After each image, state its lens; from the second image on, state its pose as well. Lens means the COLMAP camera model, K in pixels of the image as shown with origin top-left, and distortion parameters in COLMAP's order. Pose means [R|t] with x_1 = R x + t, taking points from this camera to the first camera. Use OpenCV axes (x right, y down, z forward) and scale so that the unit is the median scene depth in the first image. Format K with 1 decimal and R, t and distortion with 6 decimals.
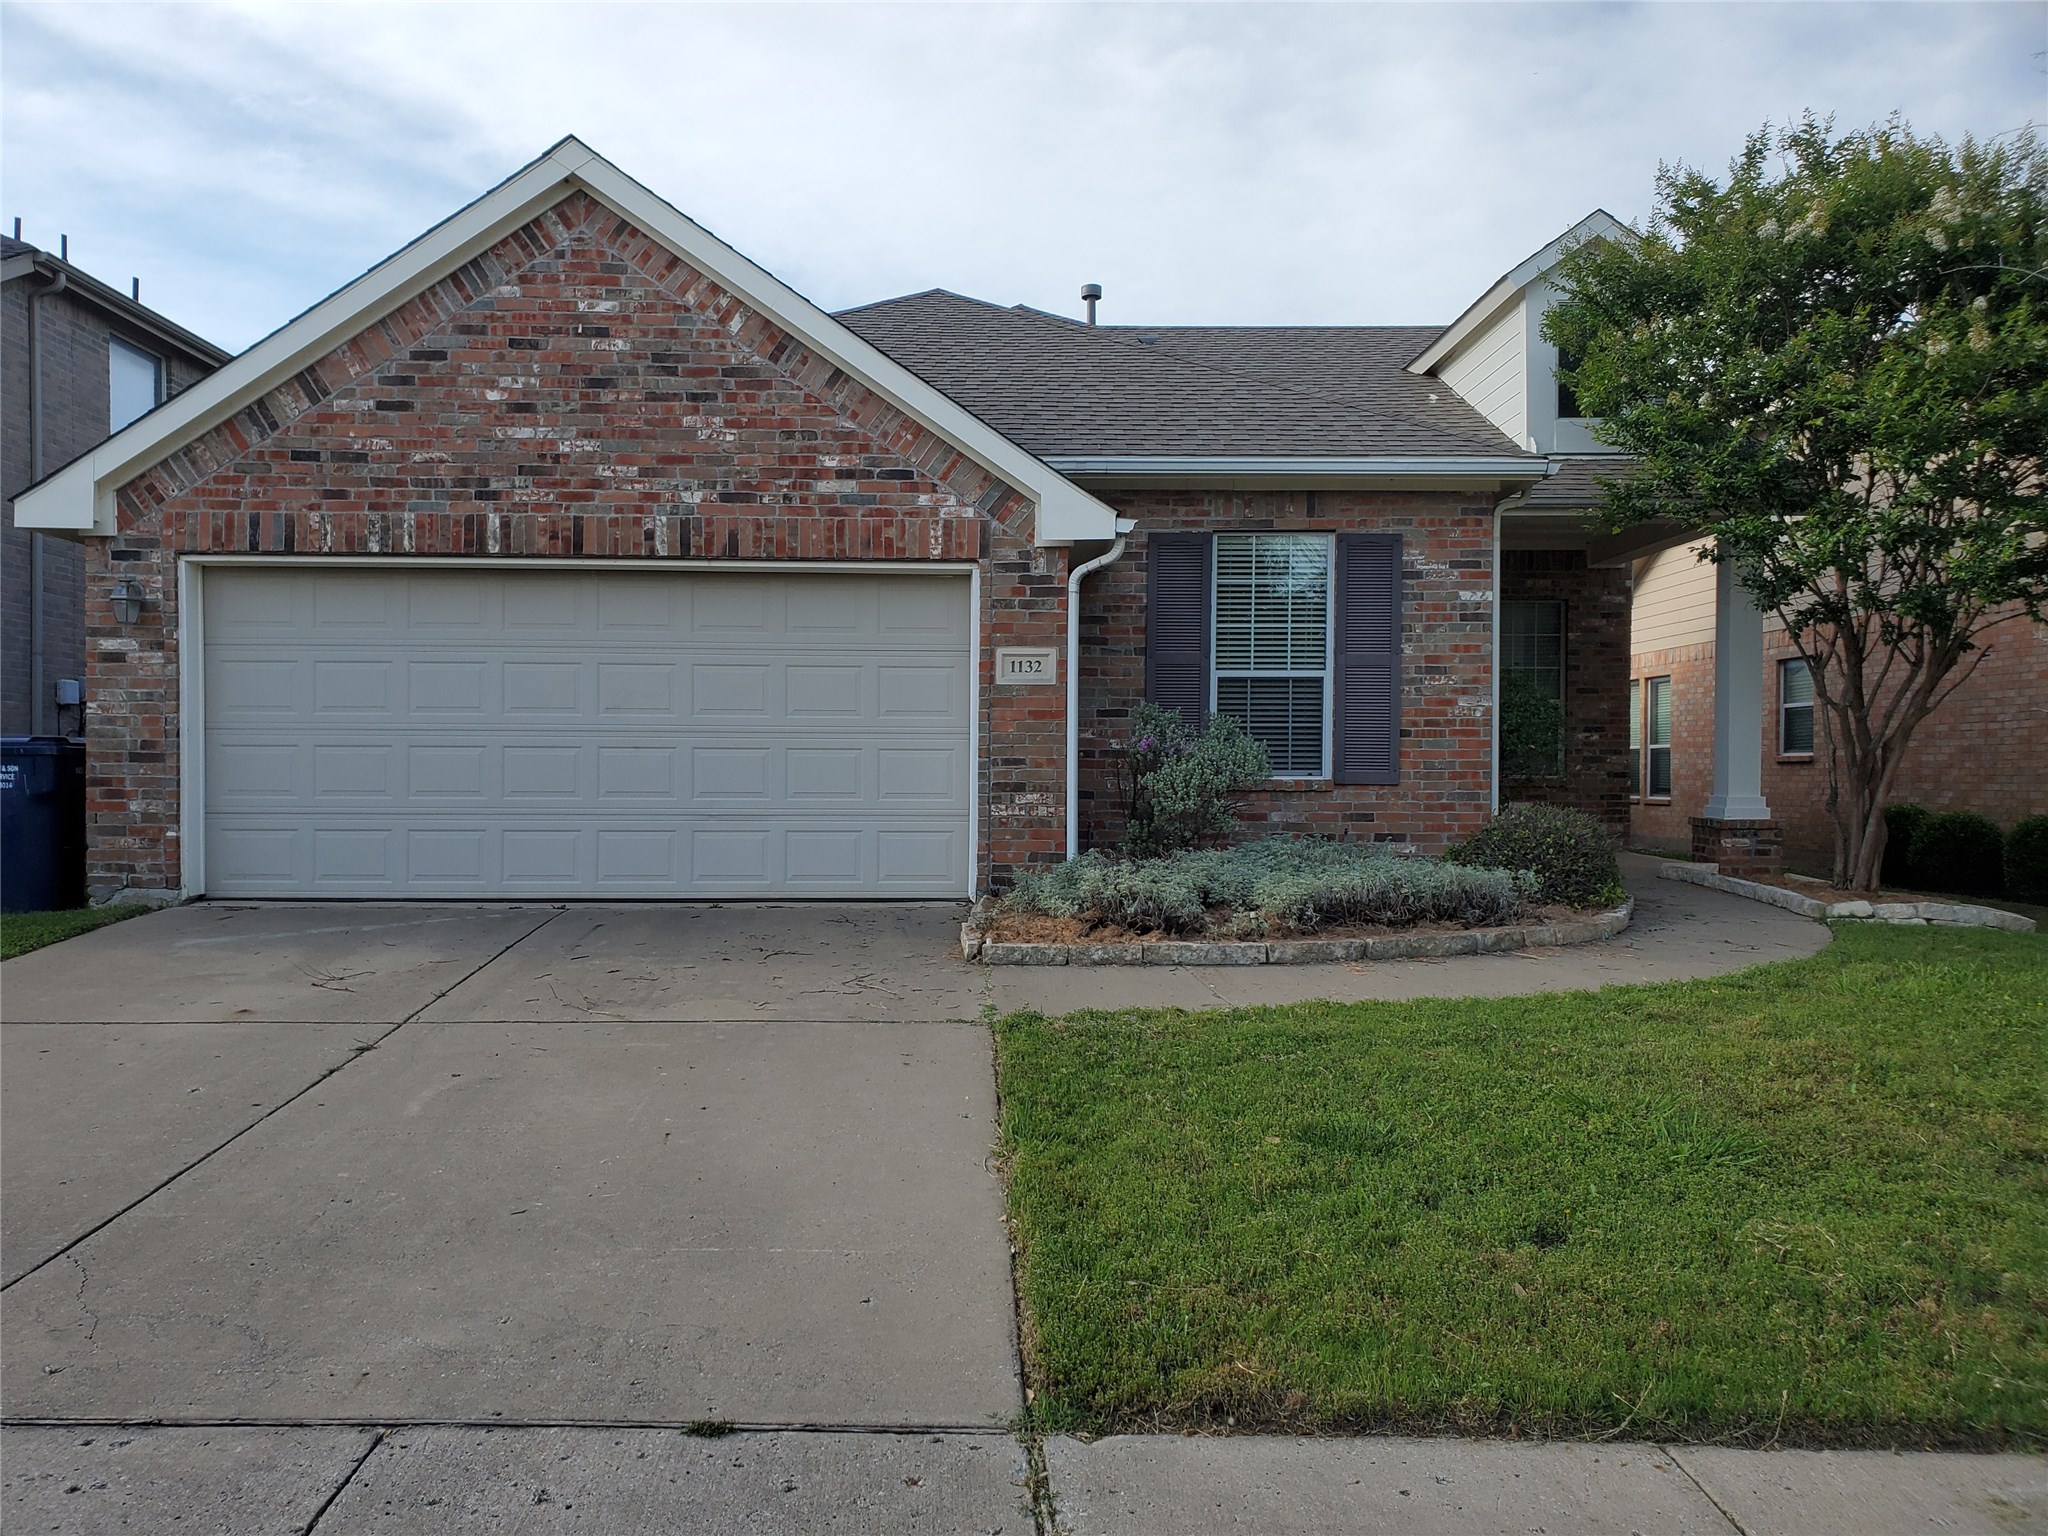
lens RADIAL K [[1575.7, 0, 1016.1], [0, 1575.7, 784.0], [0, 0, 1]] dist [0.038130, -0.017394]
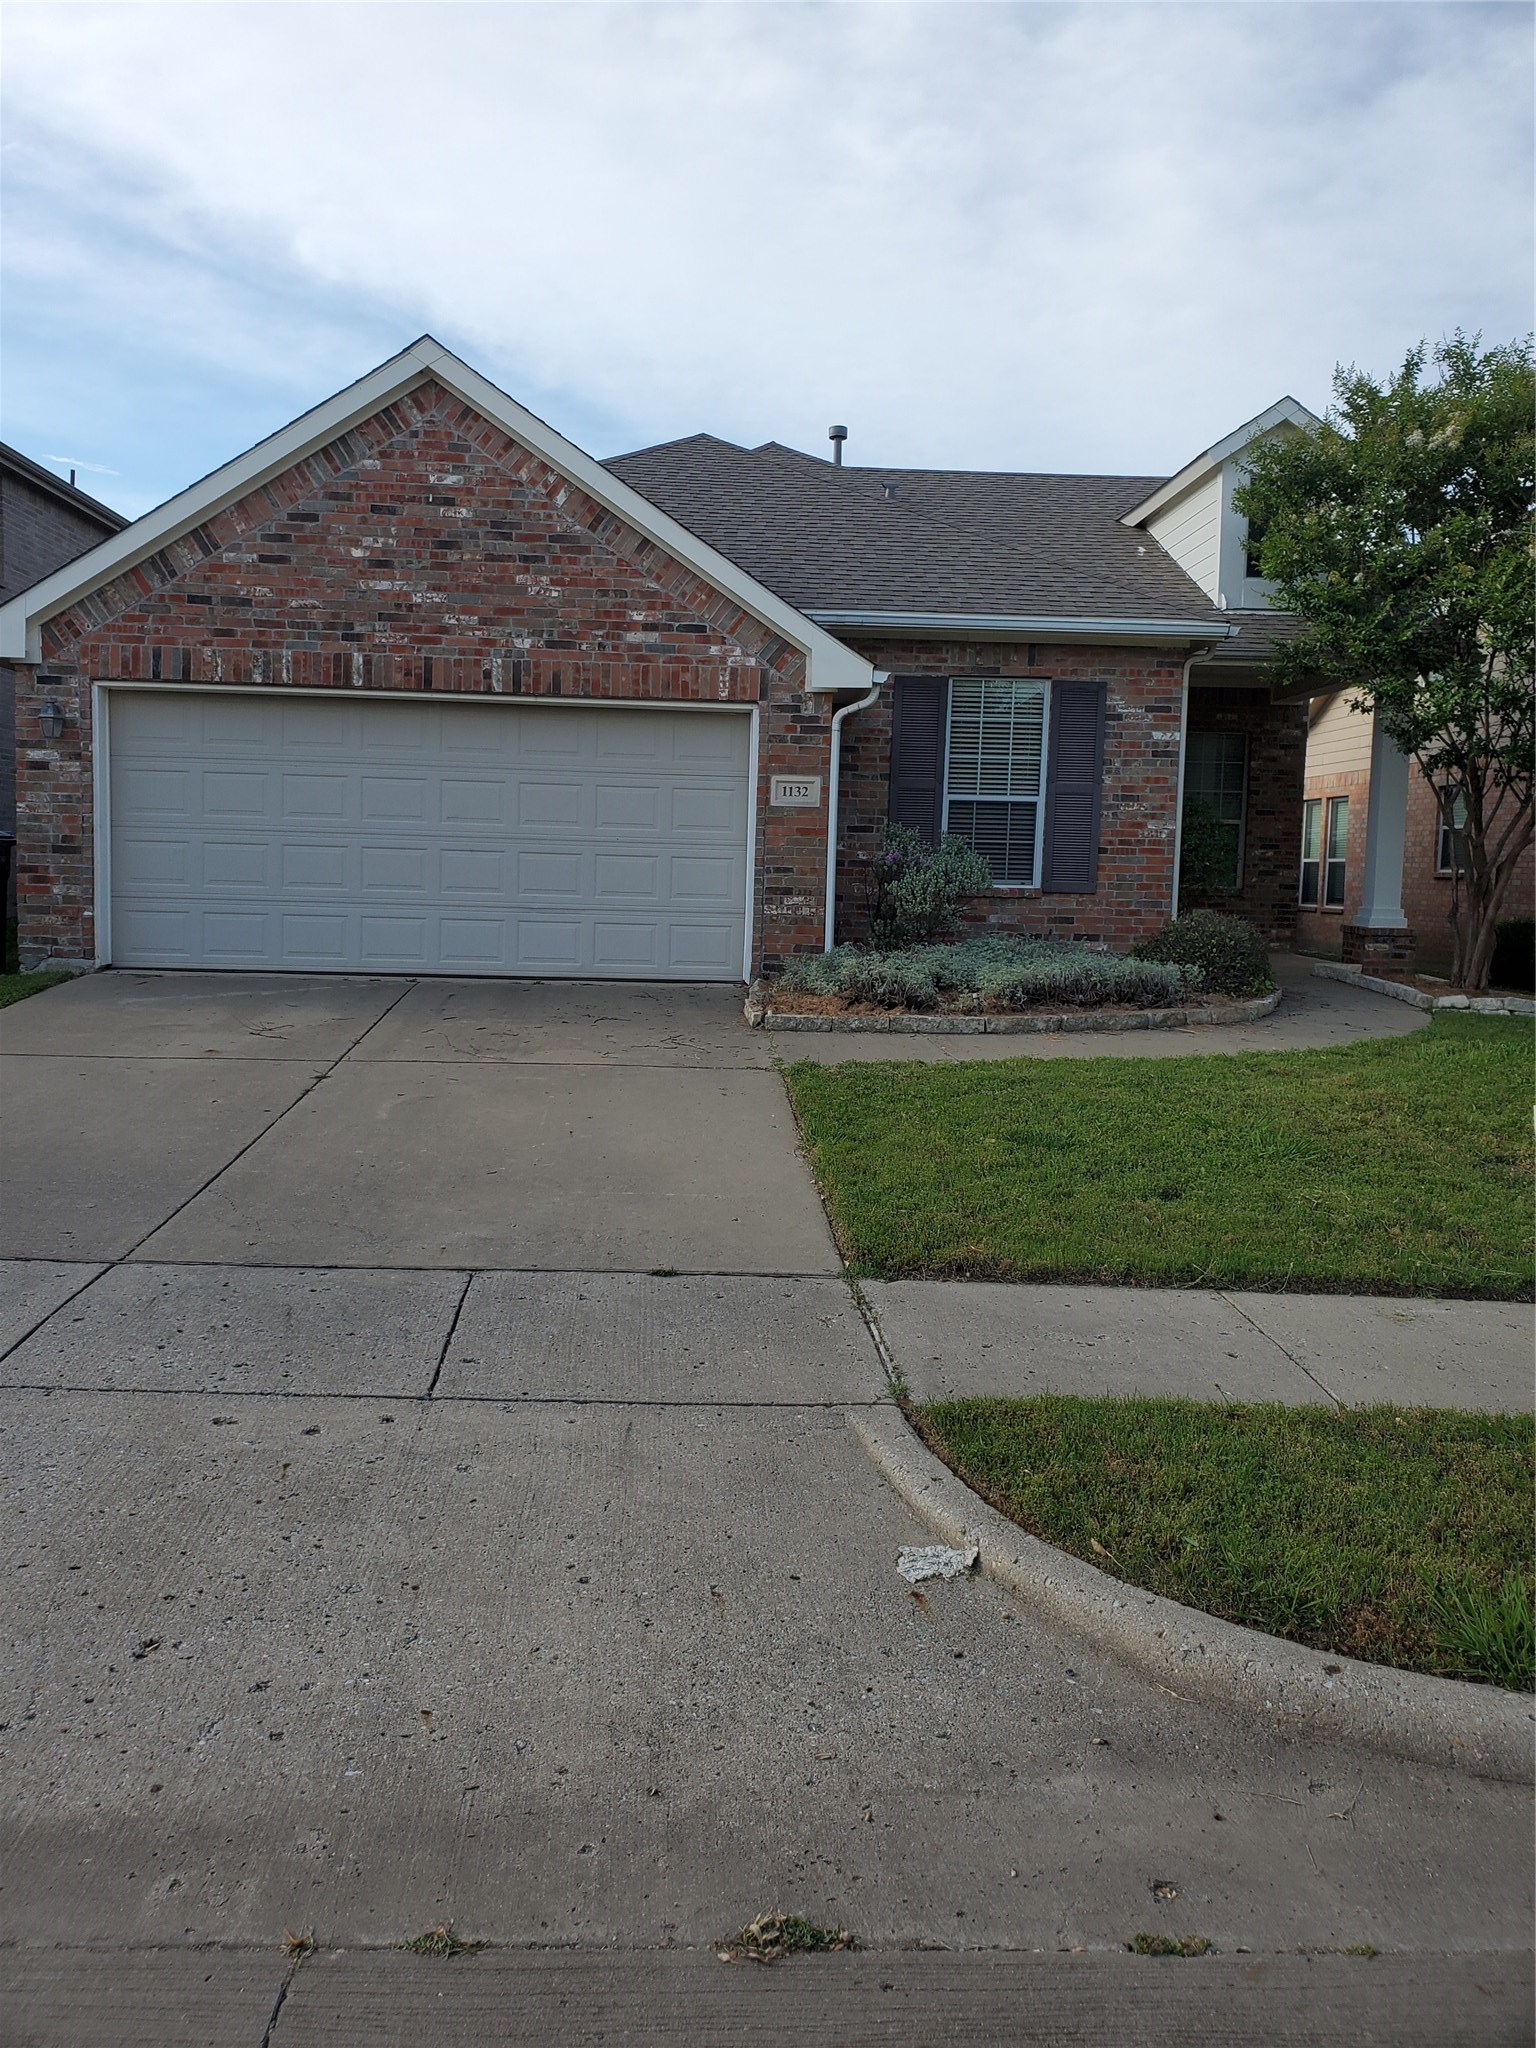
lens RADIAL K [[1575.7, 0, 781.7], [0, 1575.7, 1024.0], [0, 0, 1]] dist [0.038130, -0.017394]
pose [[0.999154, 0.017481, 0.037214, -0.047293], [-0.020788, 0.995688, 0.090406, -0.005272], [-0.035473, -0.091103, 0.995209, -0.234972]]
